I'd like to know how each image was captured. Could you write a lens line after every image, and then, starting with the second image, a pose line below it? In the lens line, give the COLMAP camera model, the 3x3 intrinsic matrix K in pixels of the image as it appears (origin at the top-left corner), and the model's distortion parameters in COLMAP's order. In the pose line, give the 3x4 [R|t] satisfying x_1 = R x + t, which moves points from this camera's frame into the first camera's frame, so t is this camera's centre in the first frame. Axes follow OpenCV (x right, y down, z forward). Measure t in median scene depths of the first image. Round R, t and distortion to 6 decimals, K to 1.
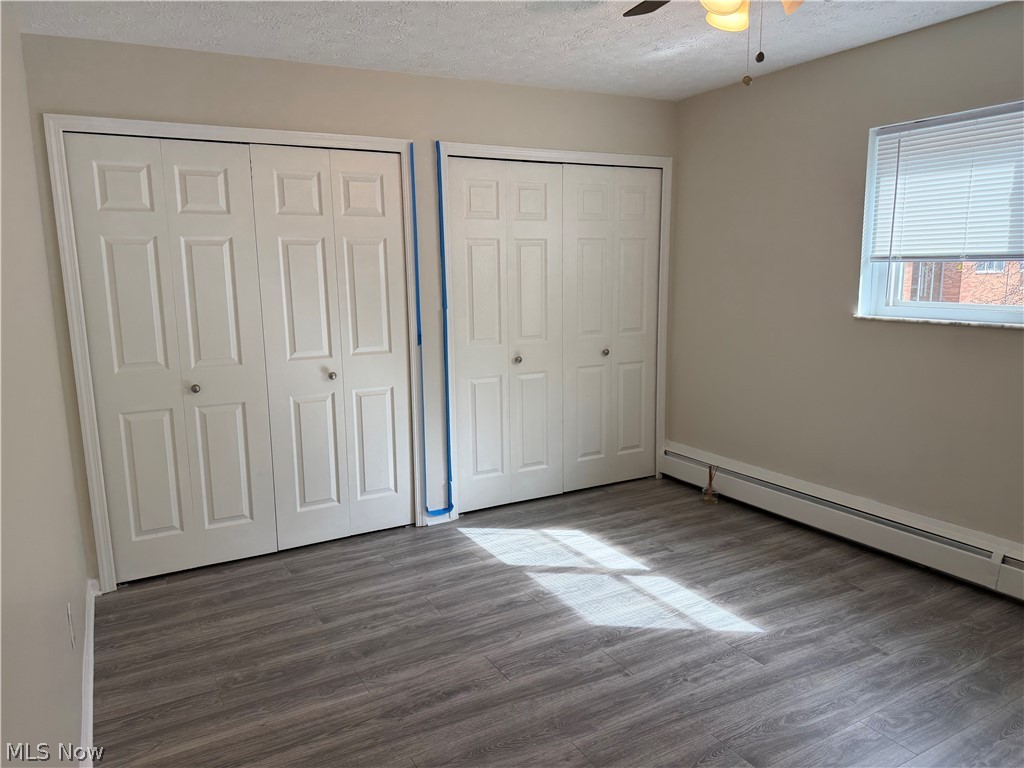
lens RADIAL K [[711.1, 0, 494.0], [0, 711.1, 390.8], [0, 0, 1]] dist [0.041897, -0.044208]
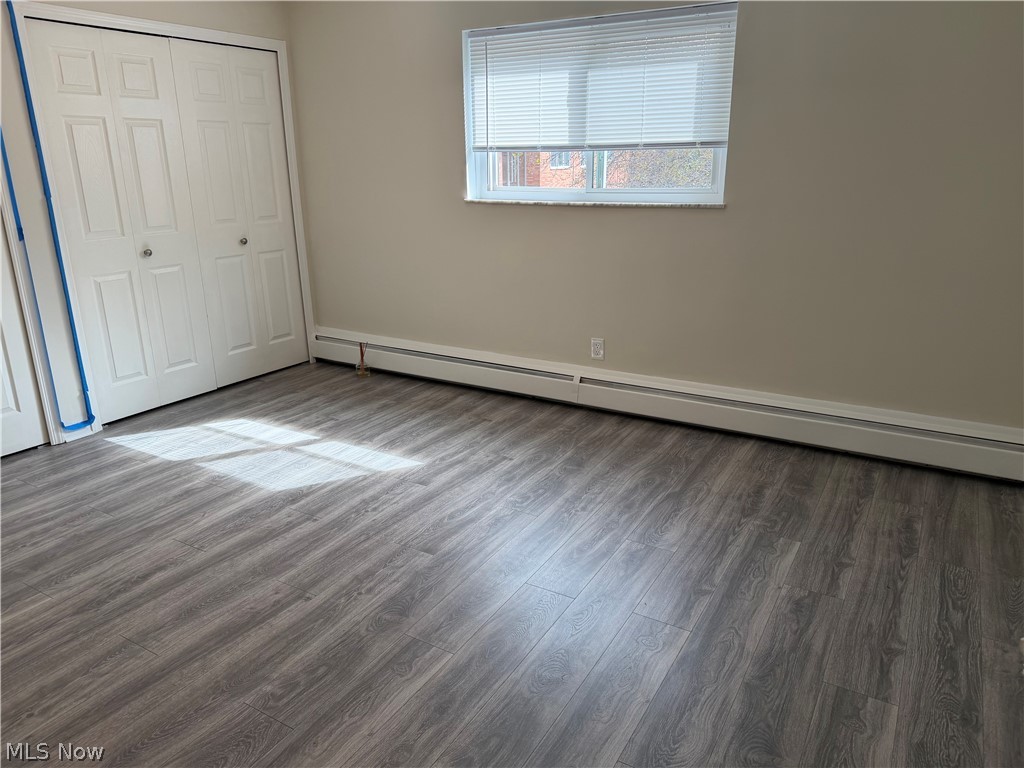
lens RADIAL K [[725.9, 0, 512.0], [0, 725.9, 384.0], [0, 0, 1]] dist [0.059973, -0.100126]
pose [[0.860467, -0.137672, 0.490554, -0.063156], [0.078371, 0.987107, 0.139560, 0.037424], [-0.503443, -0.081642, 0.860163, -0.096334]]
